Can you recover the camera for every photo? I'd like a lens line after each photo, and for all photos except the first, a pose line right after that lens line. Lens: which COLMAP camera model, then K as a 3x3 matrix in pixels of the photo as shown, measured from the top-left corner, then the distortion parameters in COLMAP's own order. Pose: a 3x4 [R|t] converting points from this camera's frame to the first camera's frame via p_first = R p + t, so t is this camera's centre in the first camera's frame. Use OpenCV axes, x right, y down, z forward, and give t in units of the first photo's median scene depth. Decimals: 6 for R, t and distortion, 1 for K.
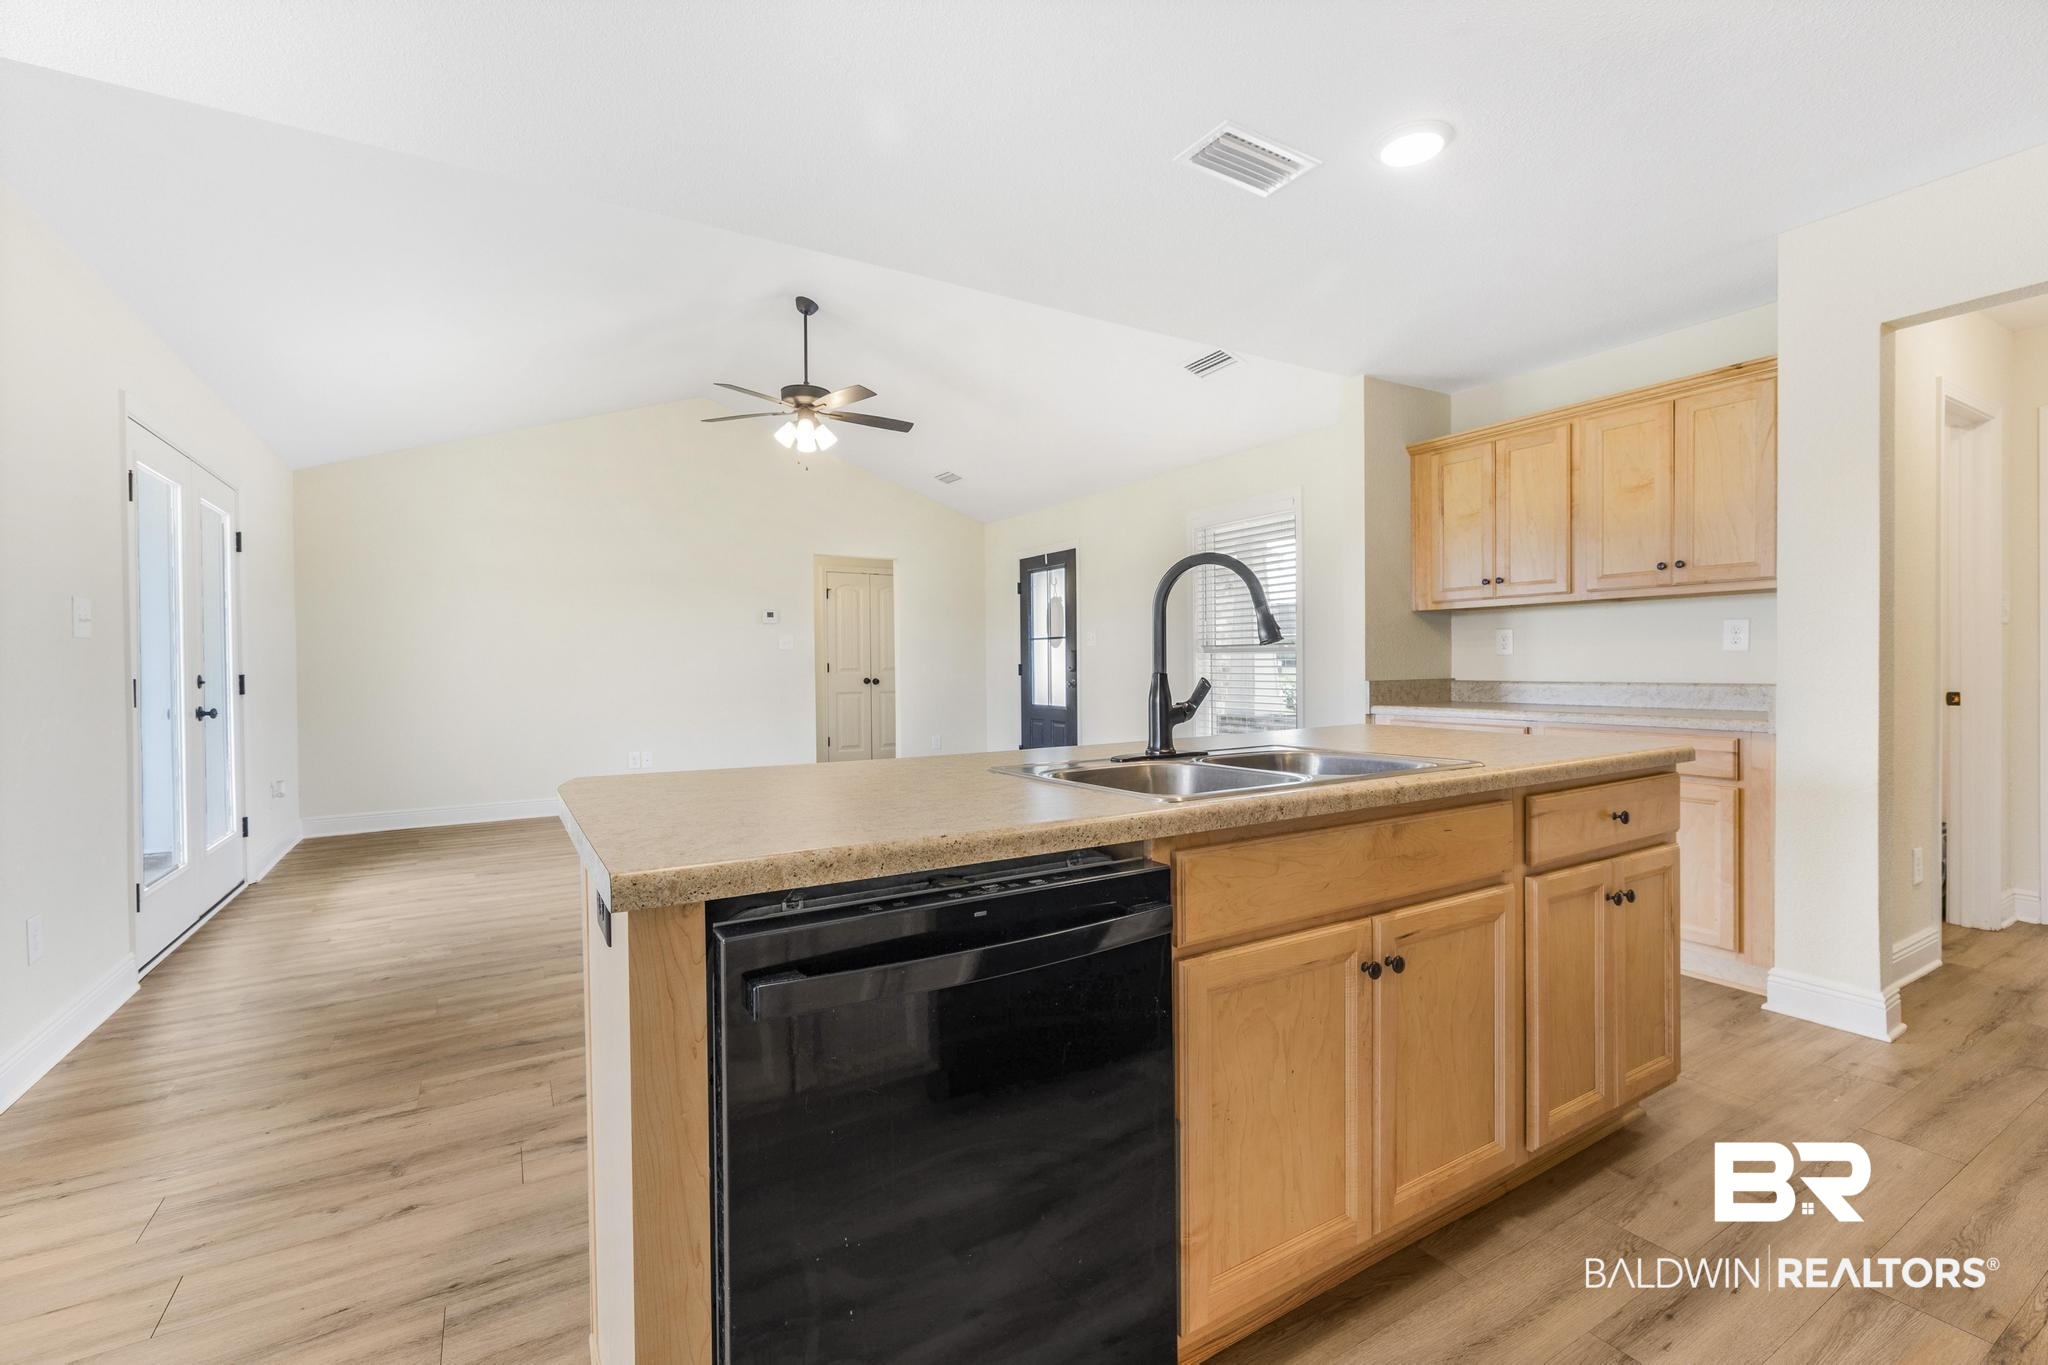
lens RADIAL K [[885.6, 0, 1019.4], [0, 885.6, 673.0], [0, 0, 1]] dist [0.001771, 0.000358]
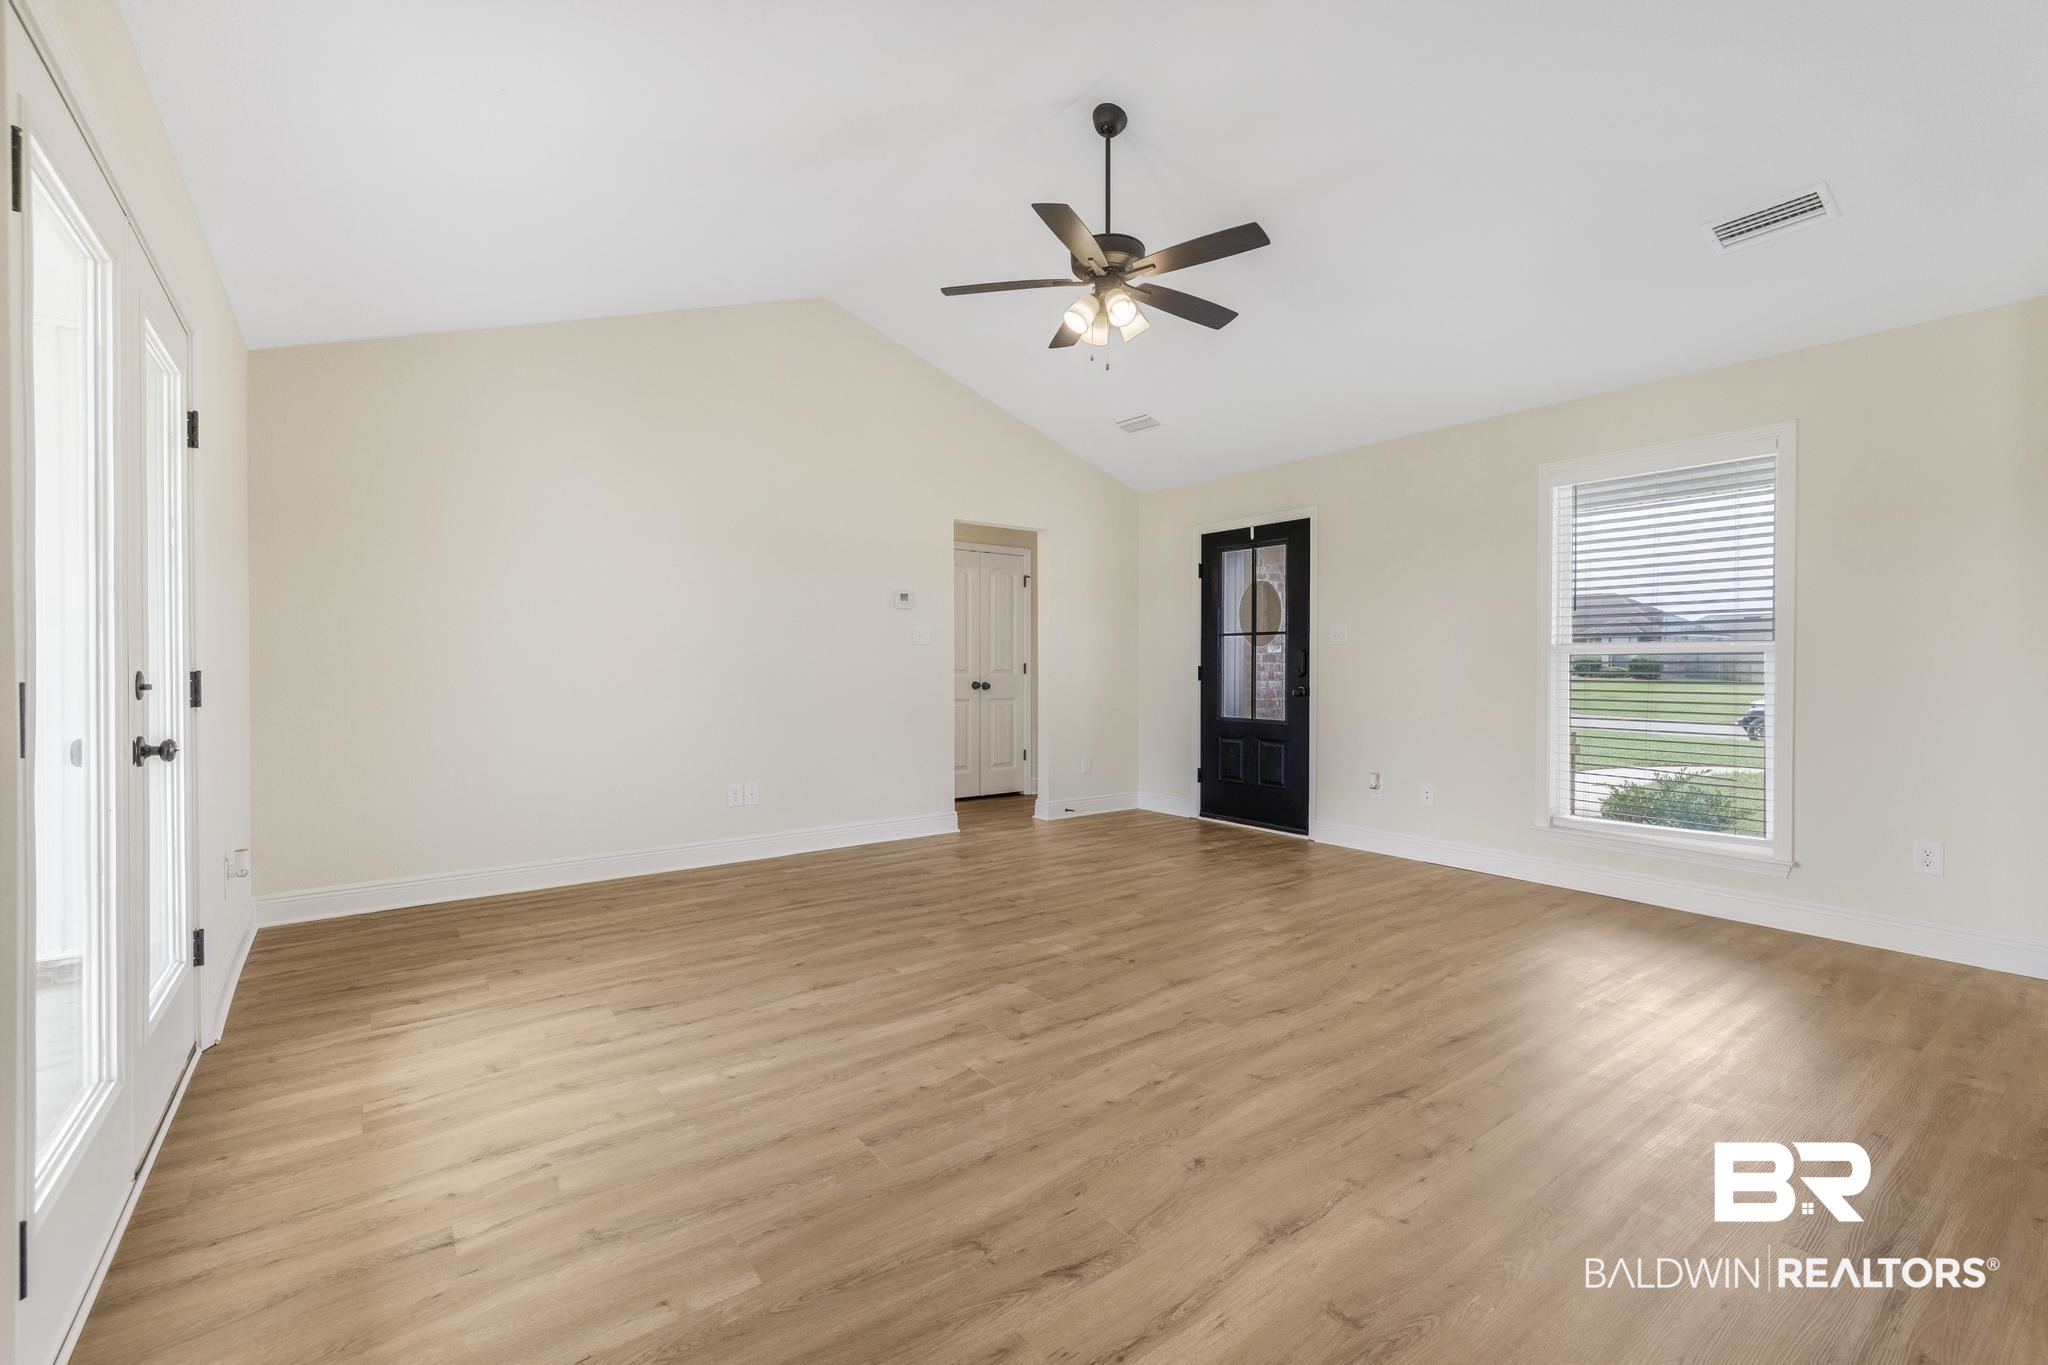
lens RADIAL K [[877.2, 0, 1016.8], [0, 877.2, 671.4], [0, 0, 1]] dist [0.005204, 0.000332]
pose [[0.994893, 0.009635, 0.100473, -0.500257], [-0.009162, 0.999945, -0.005166, -0.000032], [-0.100517, 0.004219, 0.994926, 0.476144]]
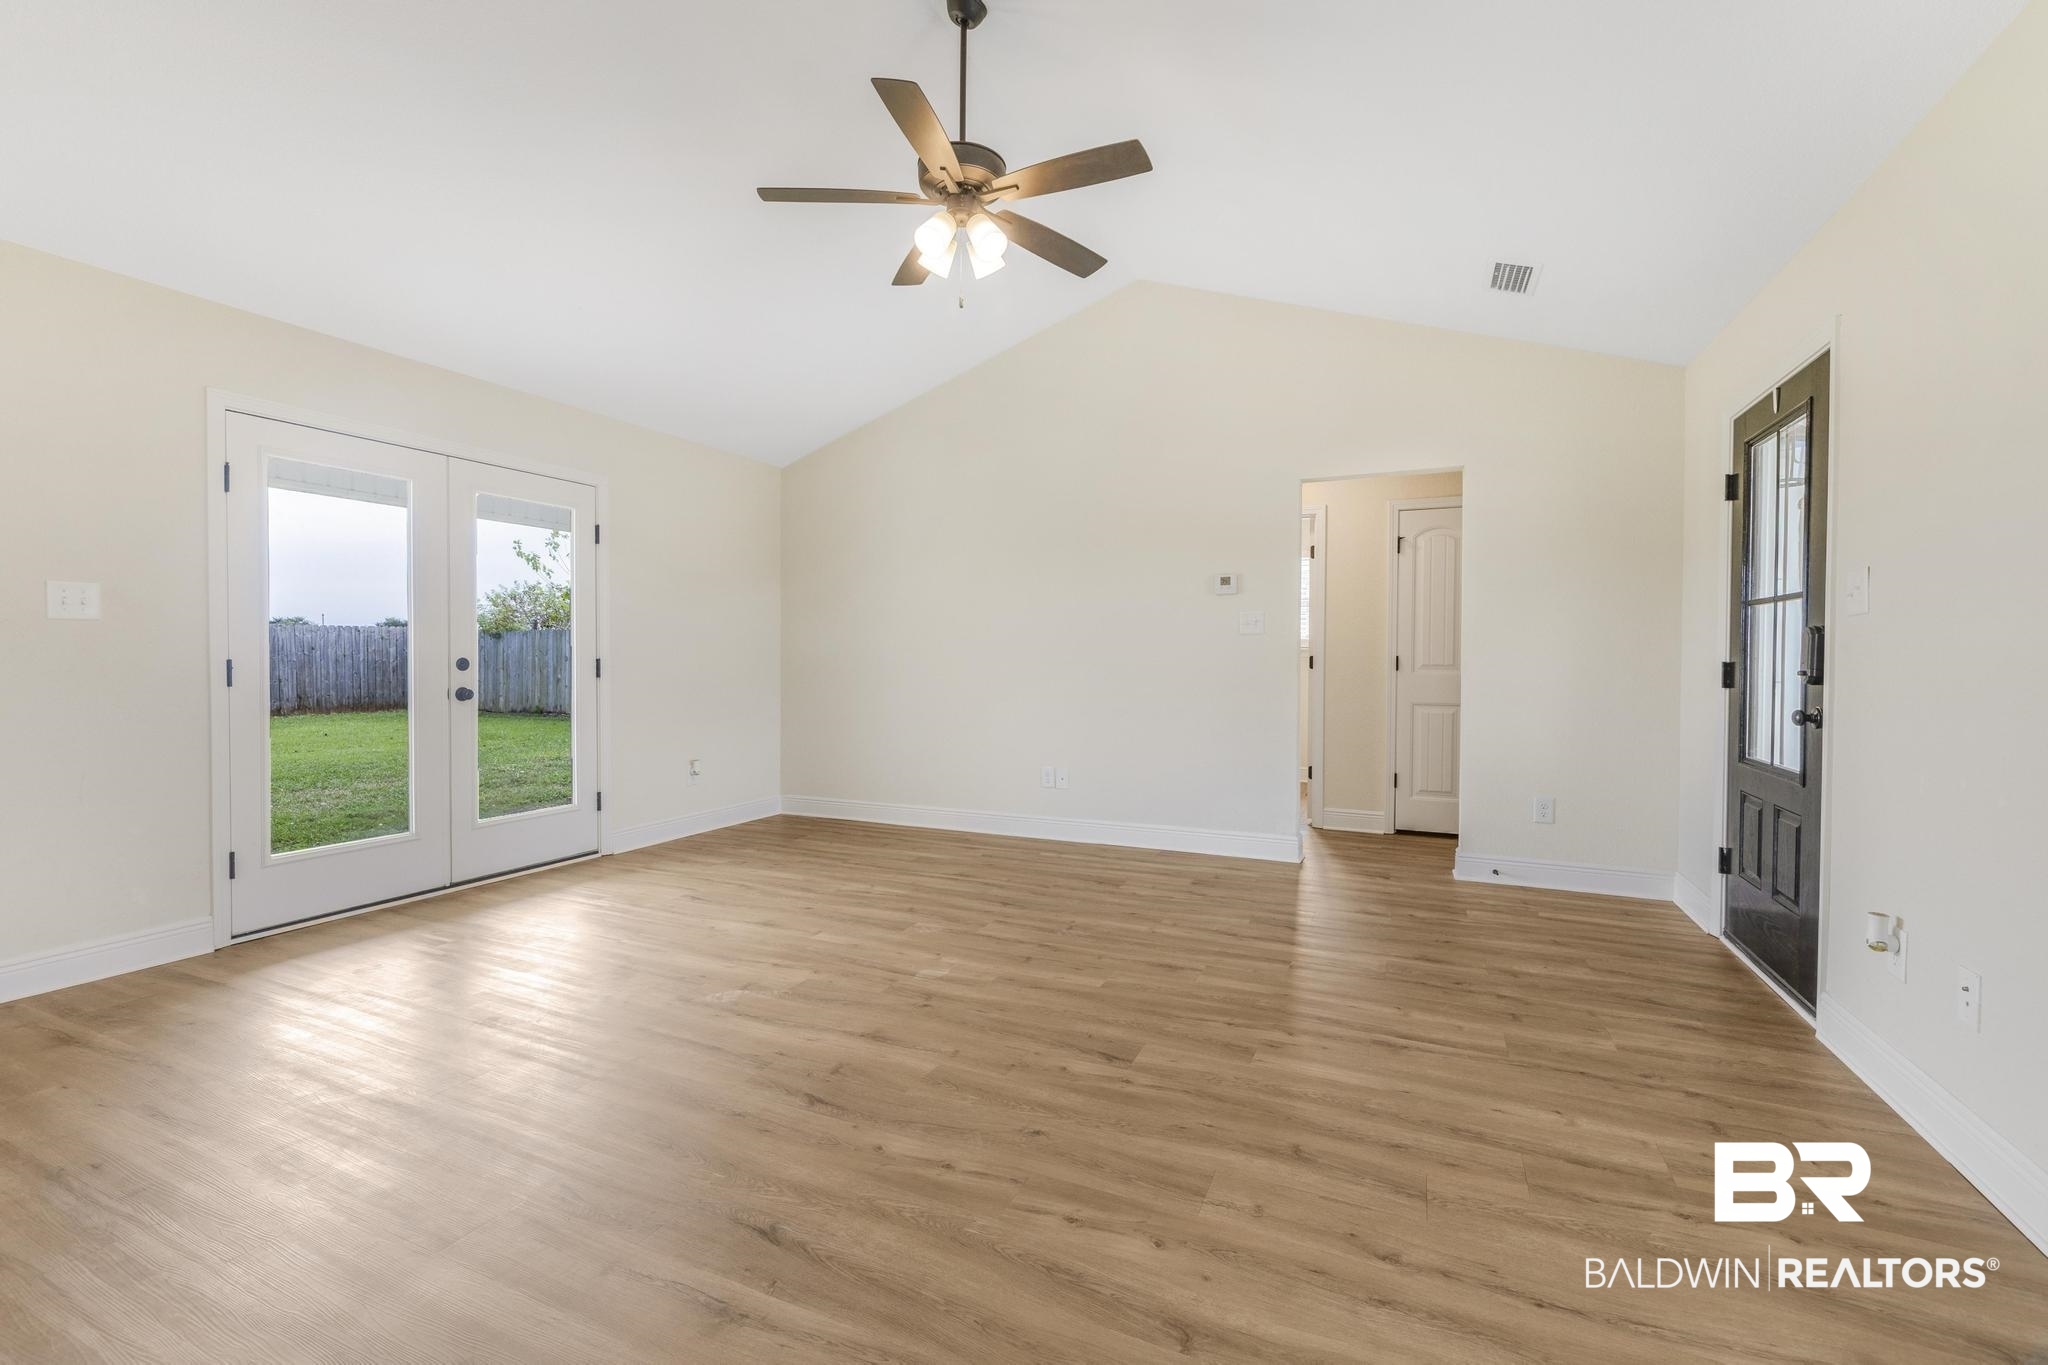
lens RADIAL K [[869.7, 0, 1018.1], [0, 869.7, 673.7], [0, 0, 1]] dist [0.001205, 0.000215]
pose [[0.563601, 0.027031, -0.825605, 0.322265], [-0.018965, 0.999624, 0.019782, -0.012932], [0.825830, 0.004509, 0.563902, 0.970200]]
